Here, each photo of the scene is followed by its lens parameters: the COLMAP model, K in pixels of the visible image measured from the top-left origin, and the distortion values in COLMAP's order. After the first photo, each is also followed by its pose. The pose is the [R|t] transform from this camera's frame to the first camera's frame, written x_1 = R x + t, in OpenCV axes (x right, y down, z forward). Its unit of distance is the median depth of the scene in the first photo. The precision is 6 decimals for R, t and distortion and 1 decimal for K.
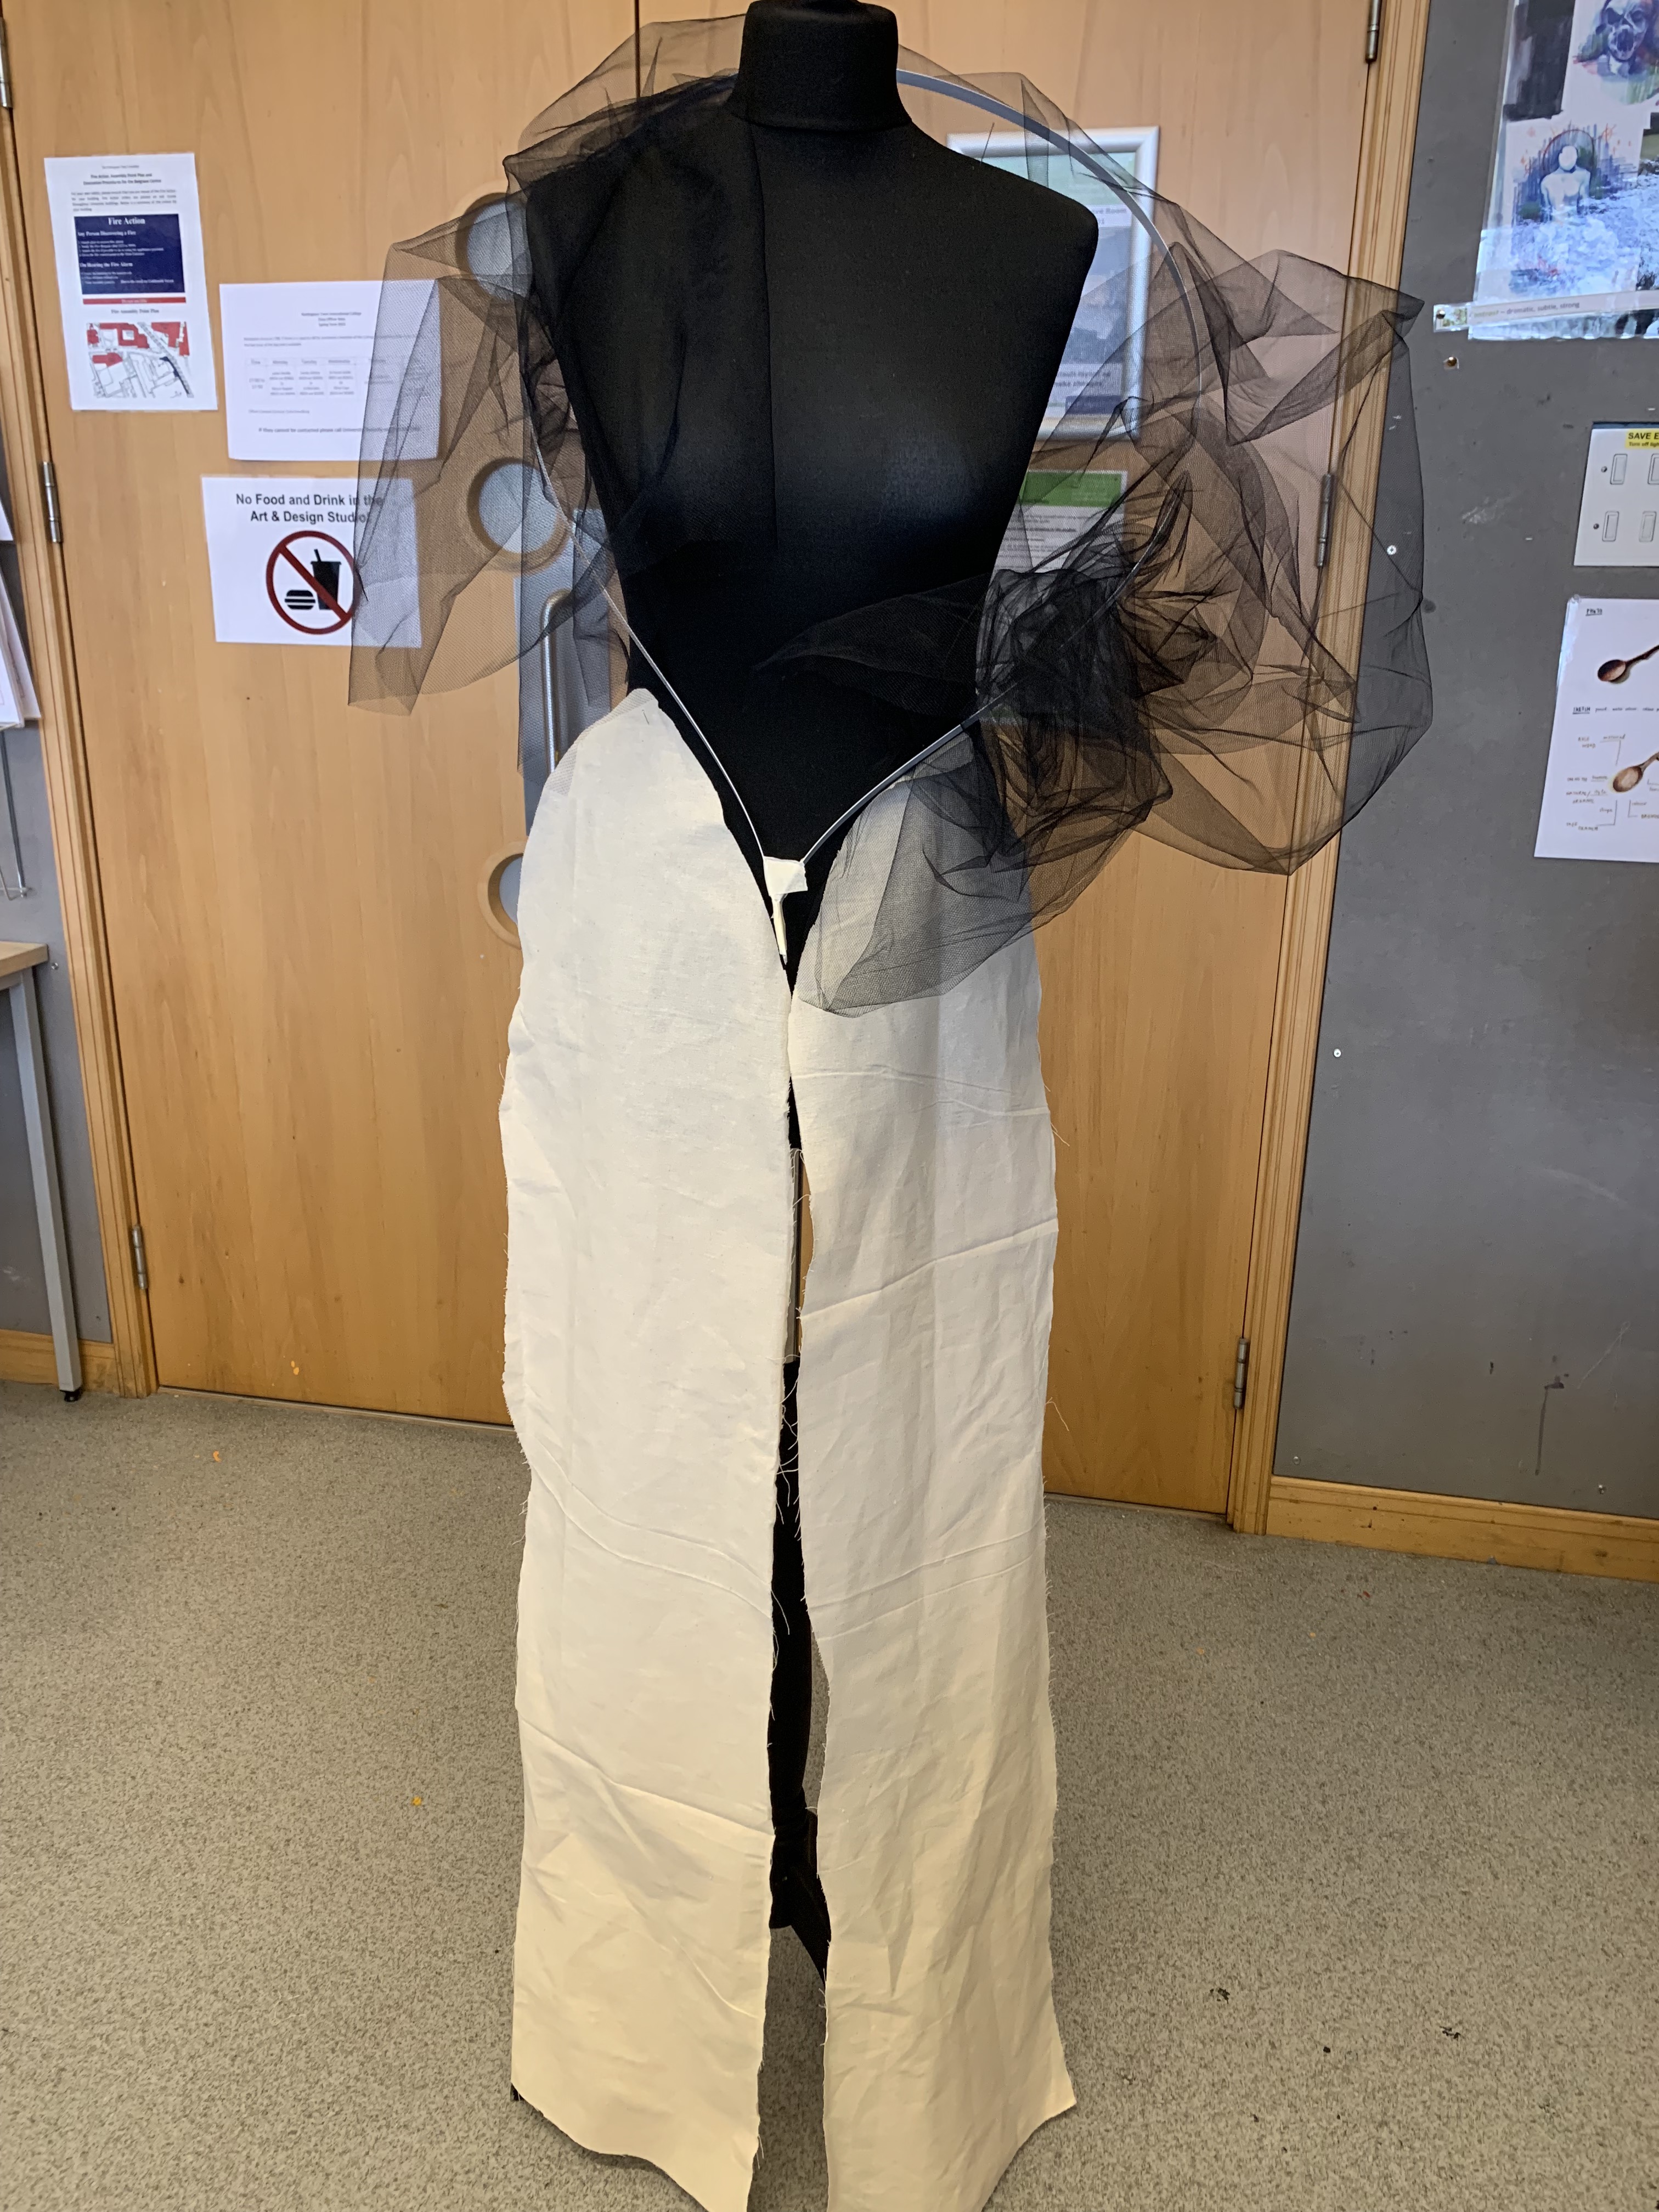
lens RADIAL K [[1698.6, 0, 825.7], [0, 1698.6, 1093.9], [0, 0, 1]] dist [0.007557, -0.006773]
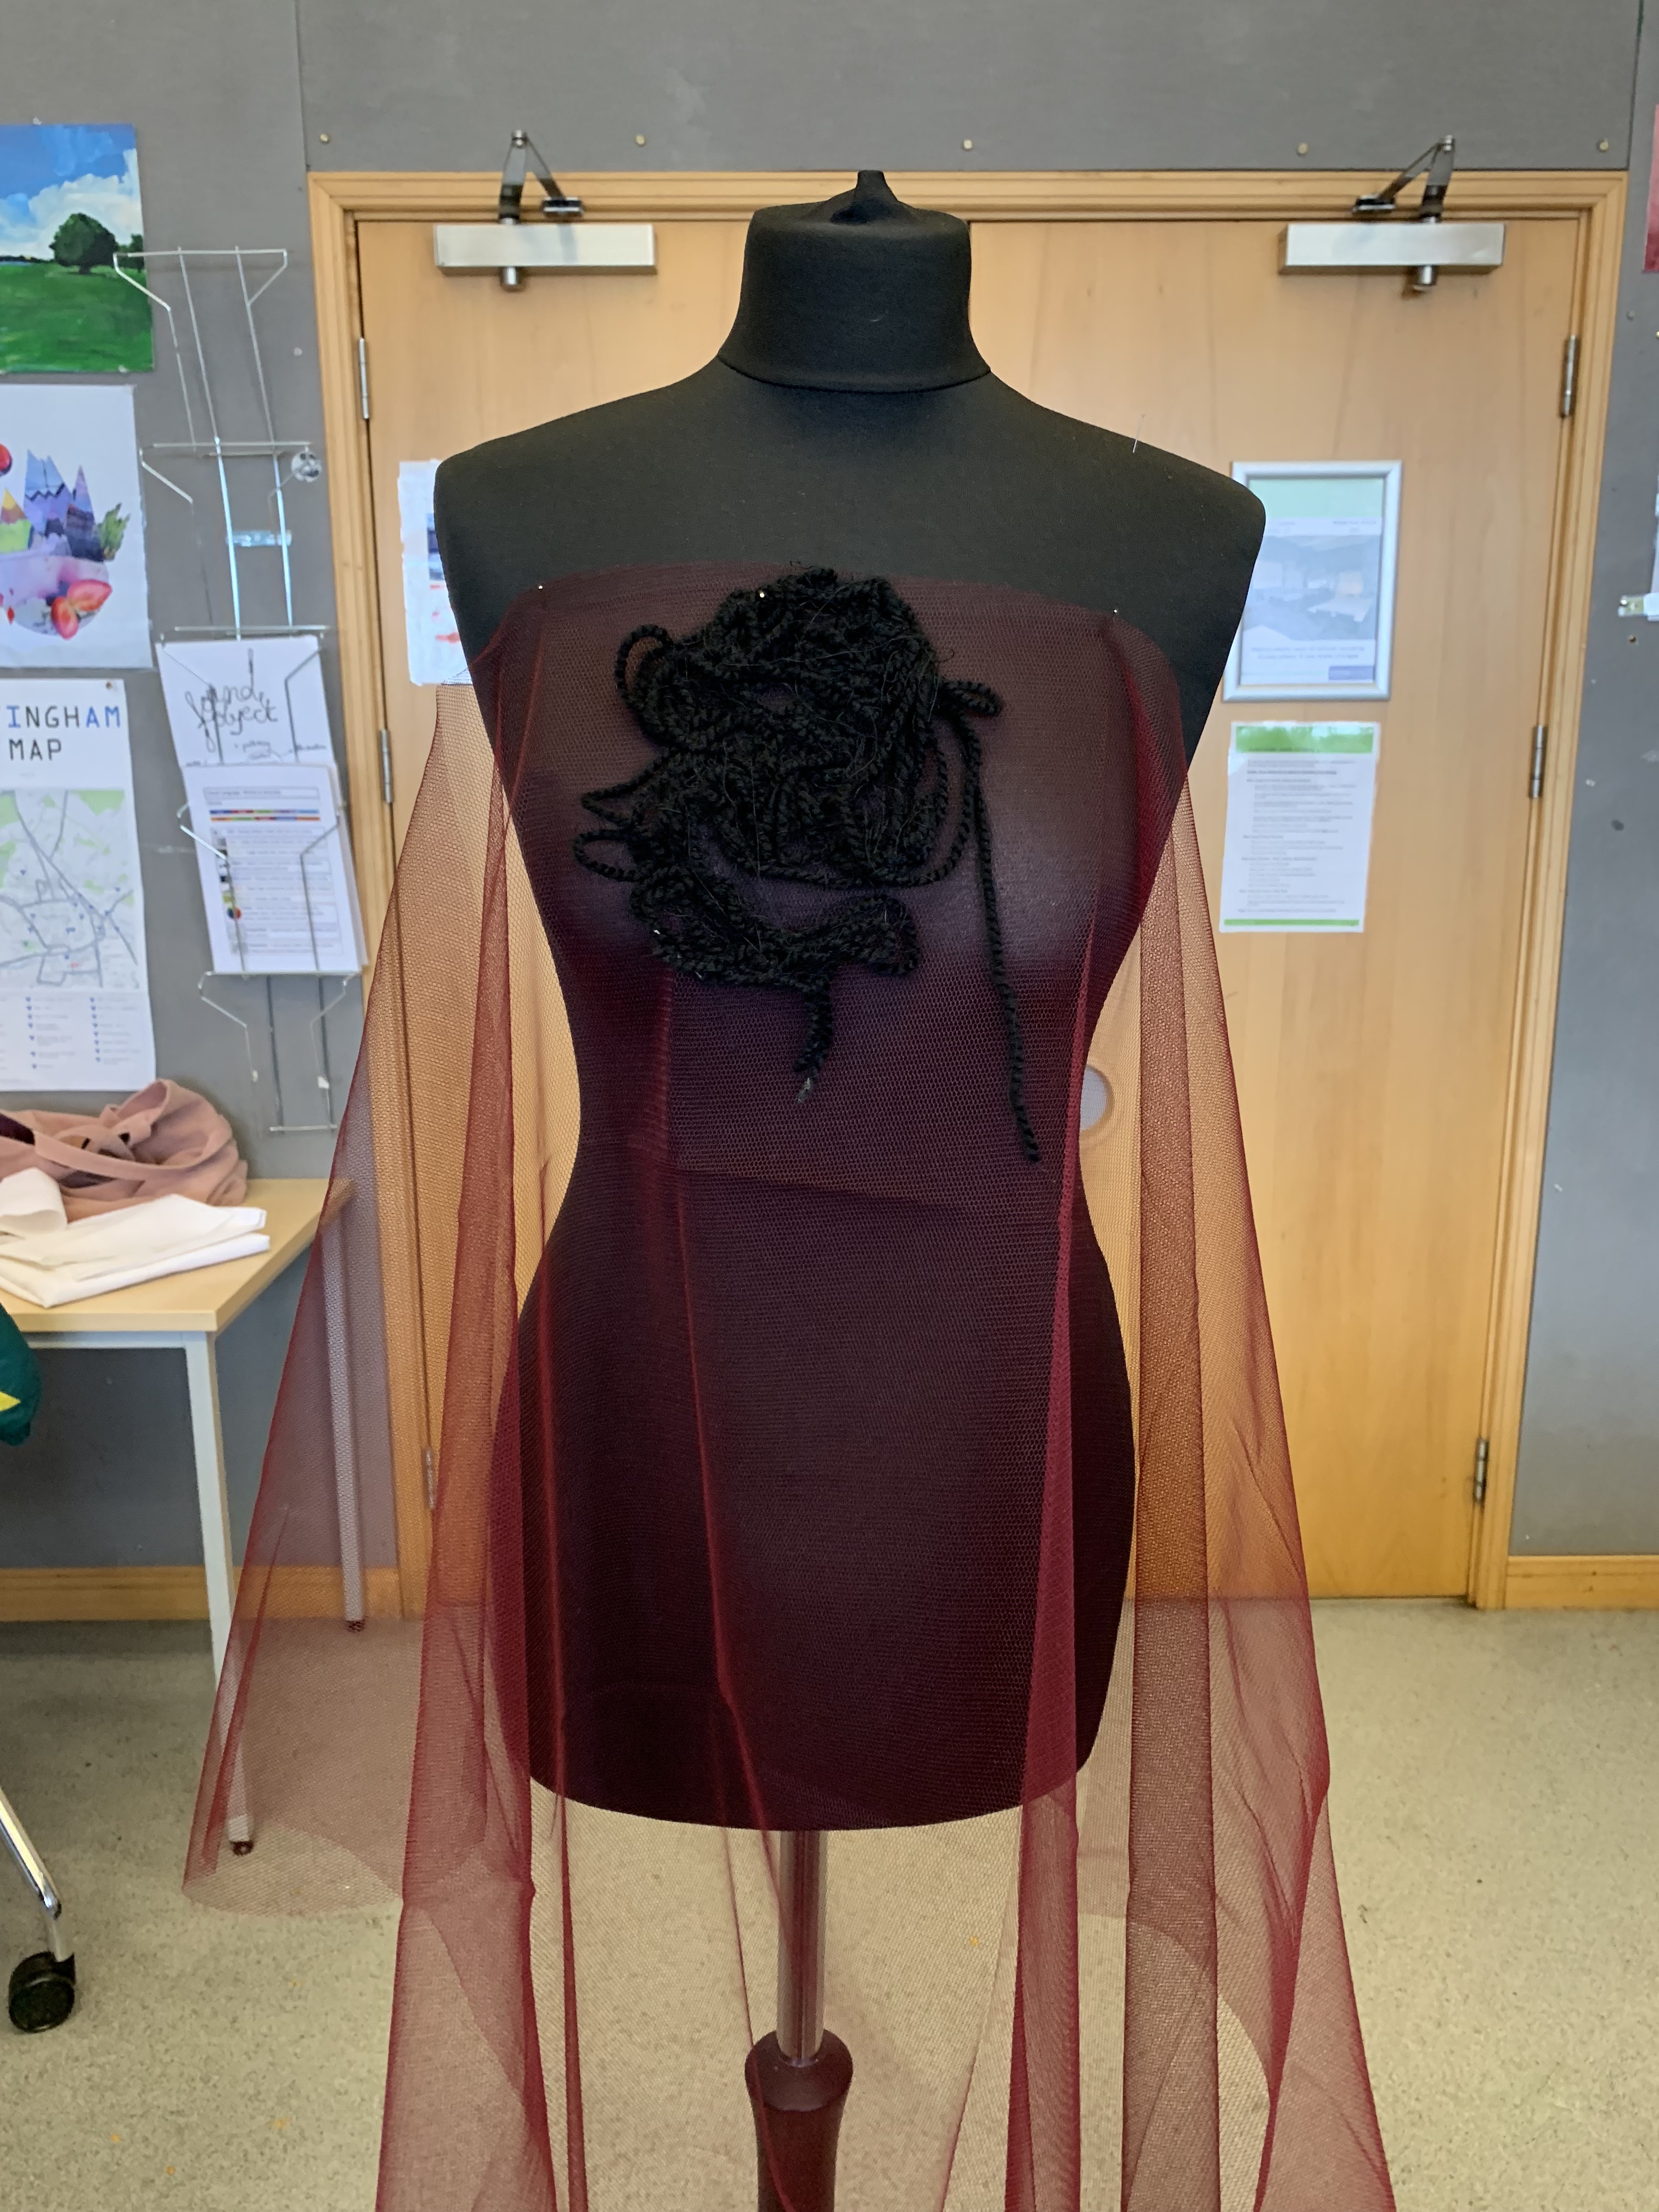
lens RADIAL K [[1698.6, 0, 813.3], [0, 1698.6, 1102.6], [0, 0, 1]] dist [0.007557, -0.006773]
pose [[0.977337, -0.066215, 0.201065, -0.489132], [0.084344, 0.992976, -0.082971, -0.031316], [-0.194159, 0.098049, 0.976058, -0.084923]]
